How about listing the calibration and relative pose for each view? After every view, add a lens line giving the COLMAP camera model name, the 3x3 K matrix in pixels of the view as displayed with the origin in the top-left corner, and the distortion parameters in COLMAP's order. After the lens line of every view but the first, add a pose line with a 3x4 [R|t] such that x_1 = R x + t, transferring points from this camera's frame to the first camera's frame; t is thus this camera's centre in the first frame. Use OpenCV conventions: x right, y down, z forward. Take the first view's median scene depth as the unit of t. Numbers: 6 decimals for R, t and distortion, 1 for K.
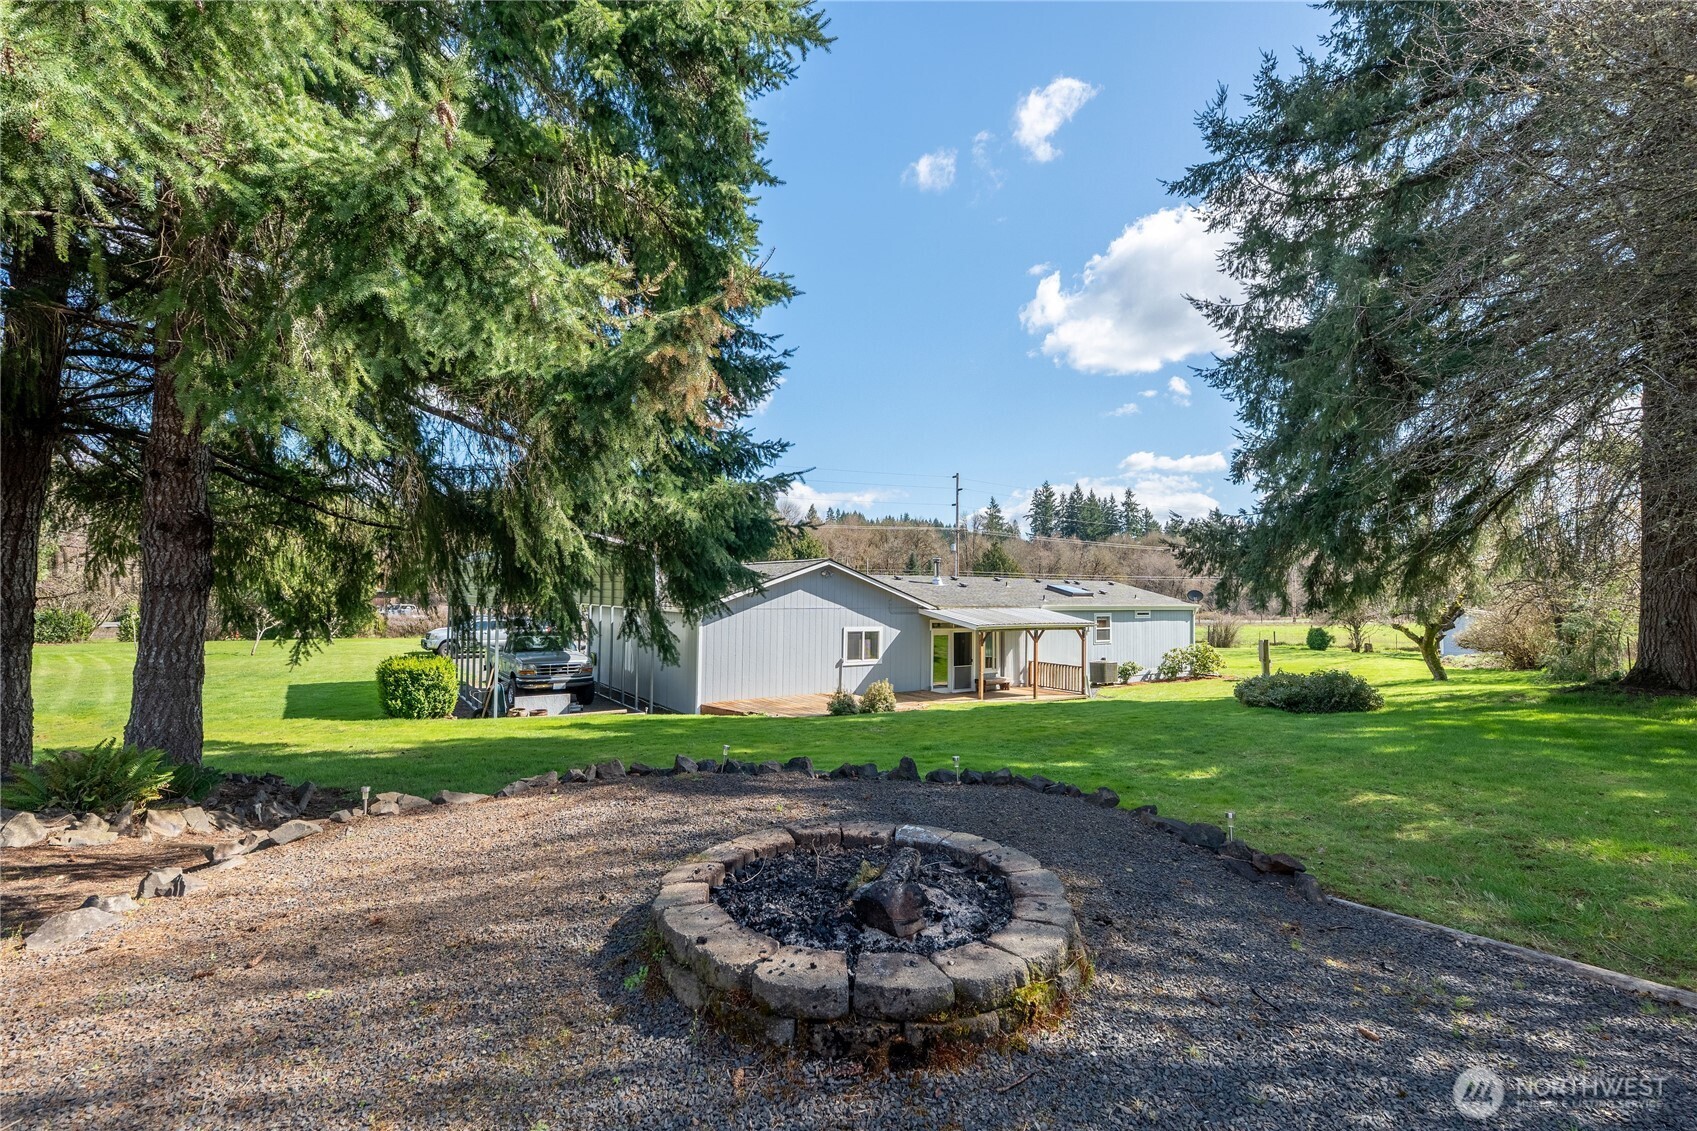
lens RADIAL K [[752.7, 0, 844.6], [0, 752.7, 563.3], [0, 0, 1]] dist [-0.006748, 0.000832]
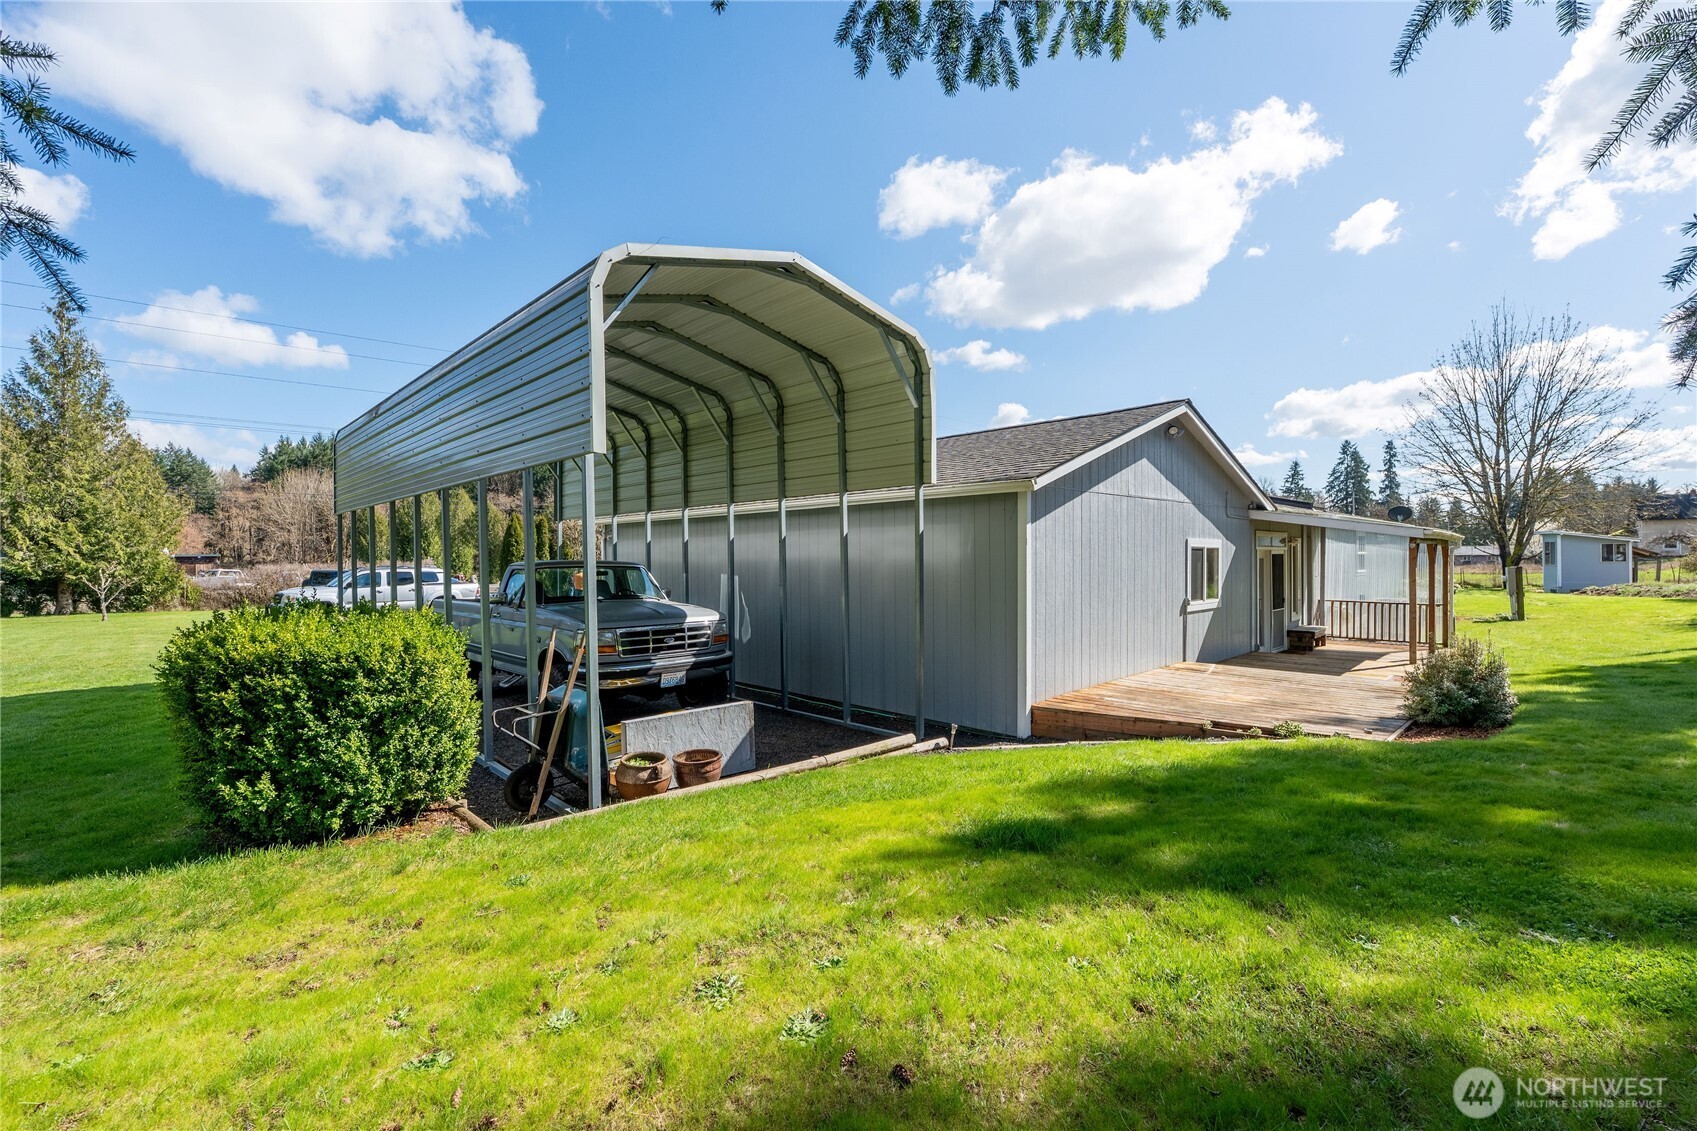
lens RADIAL K [[752.7, 0, 844.6], [0, 752.7, 563.3], [0, 0, 1]] dist [-0.006748, 0.000832]
pose [[0.988985, -0.023874, 0.146076, -0.309129], [0.016653, 0.998588, 0.050453, 0.071395], [-0.147074, -0.047465, 0.987986, 0.514669]]
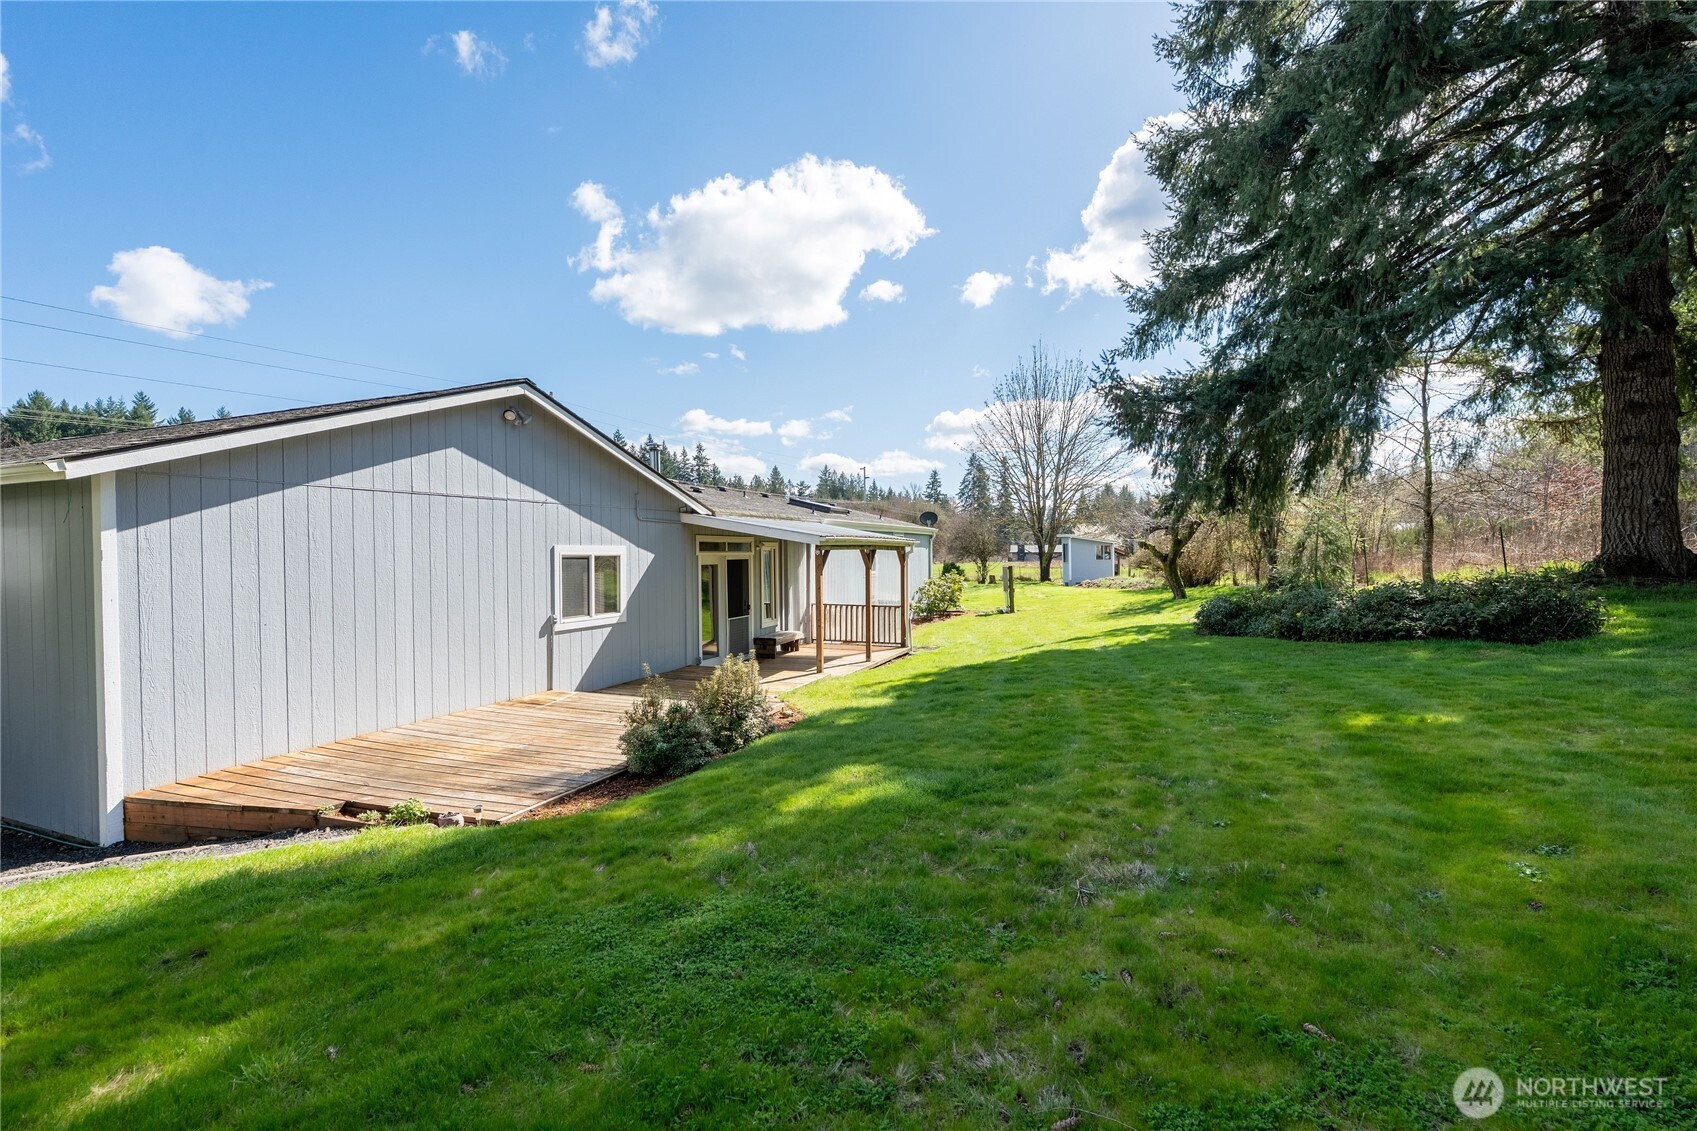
lens RADIAL K [[752.7, 0, 844.6], [0, 752.7, 563.3], [0, 0, 1]] dist [-0.006748, 0.000832]
pose [[0.844023, -0.030669, 0.535430, -0.093228], [-0.000233, 0.998343, 0.057551, 0.069367], [-0.536308, -0.048699, 0.842617, 0.529069]]
